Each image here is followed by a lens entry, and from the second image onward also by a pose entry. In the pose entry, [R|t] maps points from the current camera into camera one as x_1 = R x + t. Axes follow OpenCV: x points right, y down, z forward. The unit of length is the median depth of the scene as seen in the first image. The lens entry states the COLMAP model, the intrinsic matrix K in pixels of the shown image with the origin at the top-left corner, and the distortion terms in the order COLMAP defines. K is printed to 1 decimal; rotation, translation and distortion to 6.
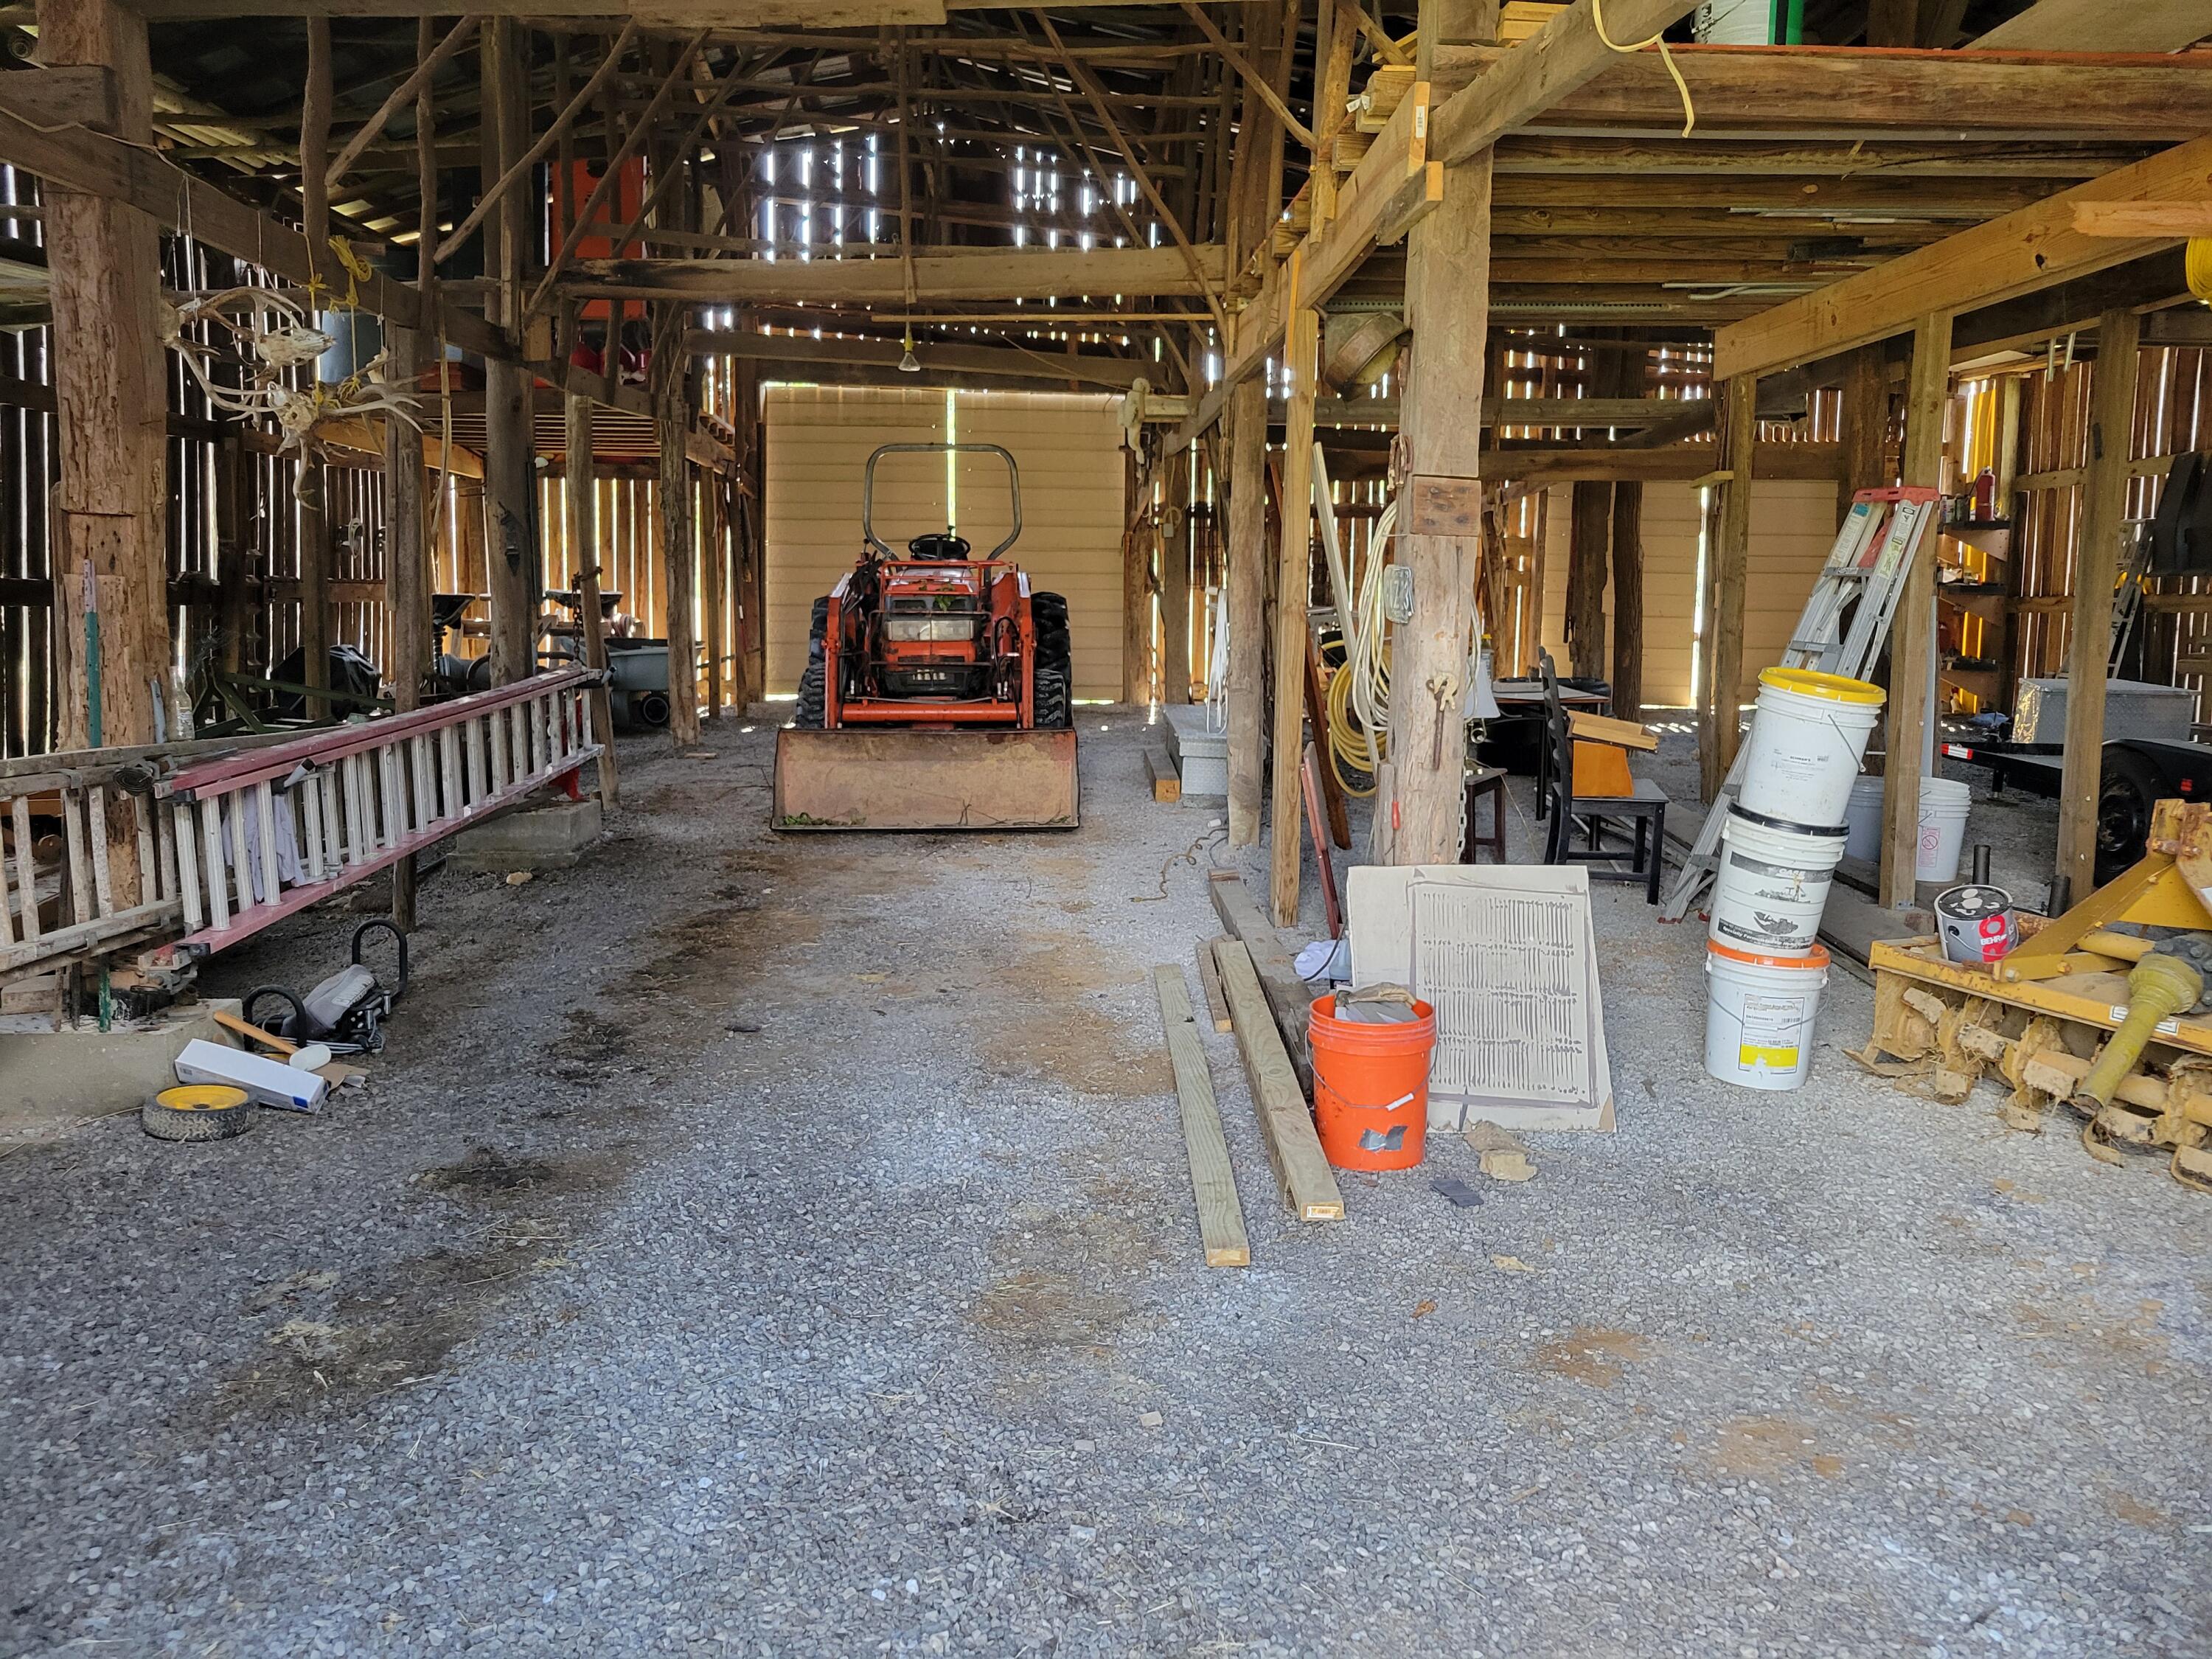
lens RADIAL K [[1672.4, 0, 1095.6], [0, 1672.4, 811.7], [0, 0, 1]] dist [0.045517, -0.024668]
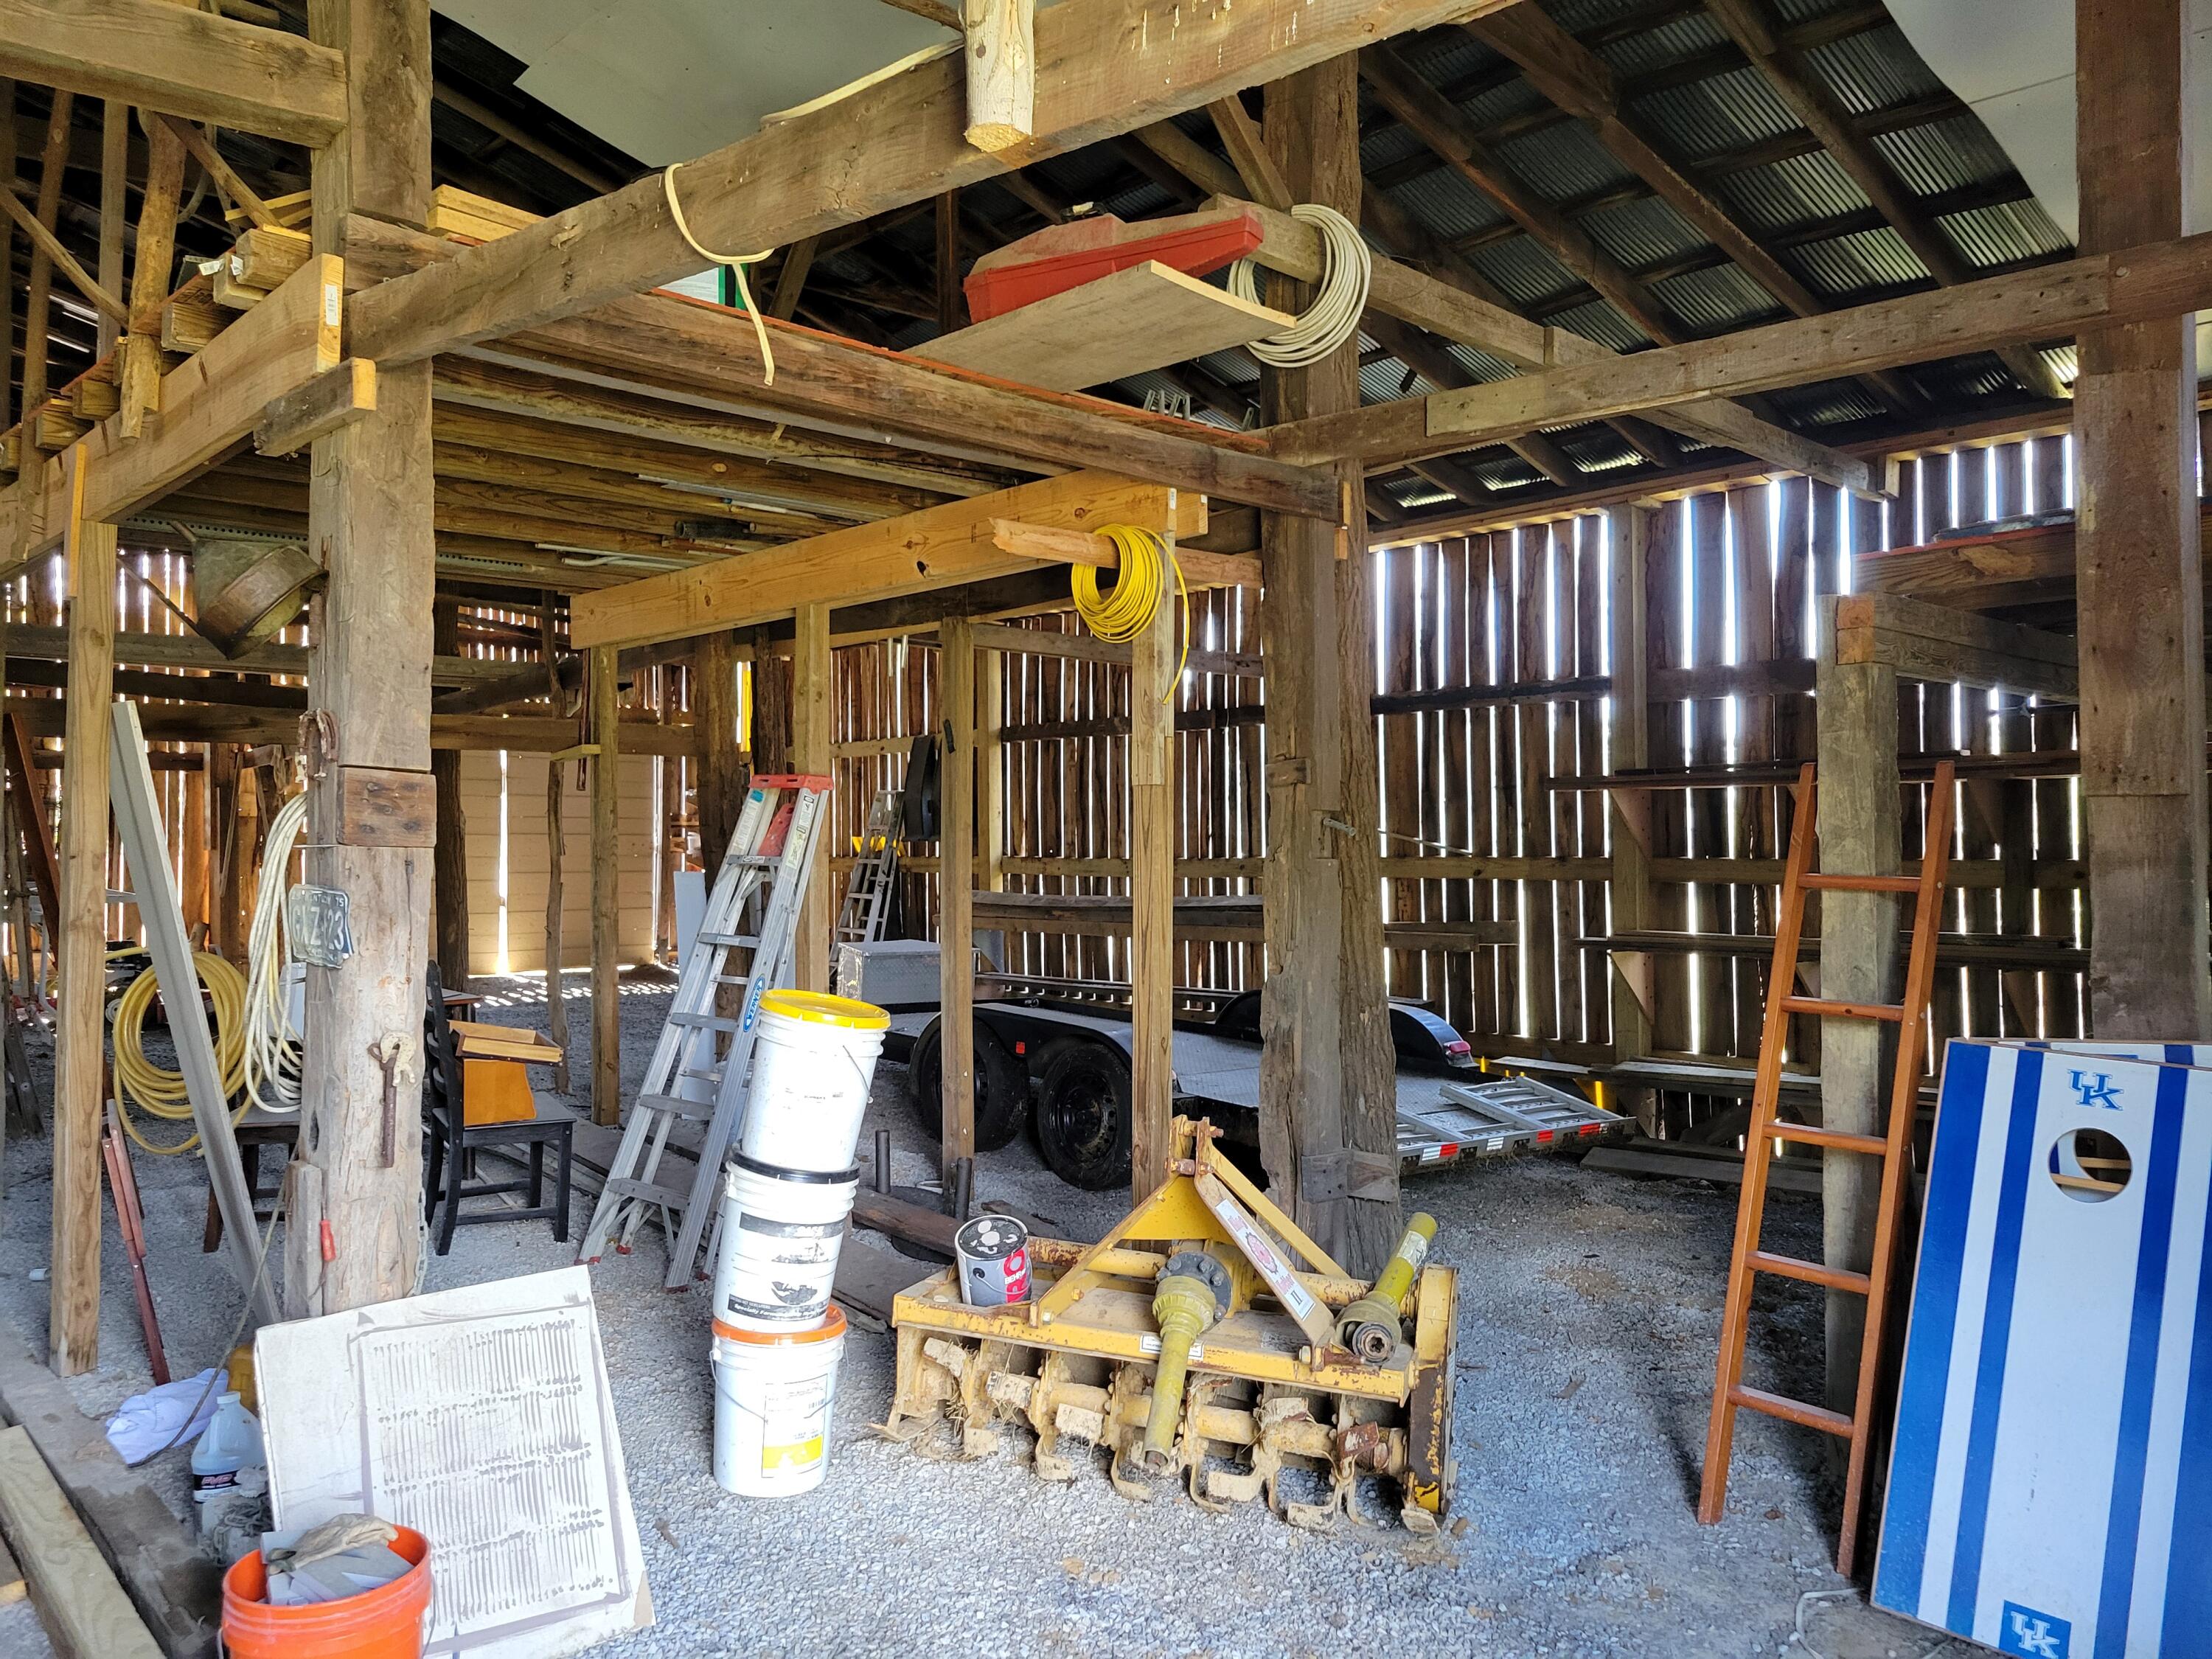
lens RADIAL K [[1672.4, 0, 1071.5], [0, 1672.4, 821.8], [0, 0, 1]] dist [0.045517, -0.024668]
pose [[0.762998, 0.001362, 0.646400, -0.035659], [0.087509, 0.990574, -0.105380, -0.060806], [-0.640450, 0.136970, 0.755687, 0.209416]]
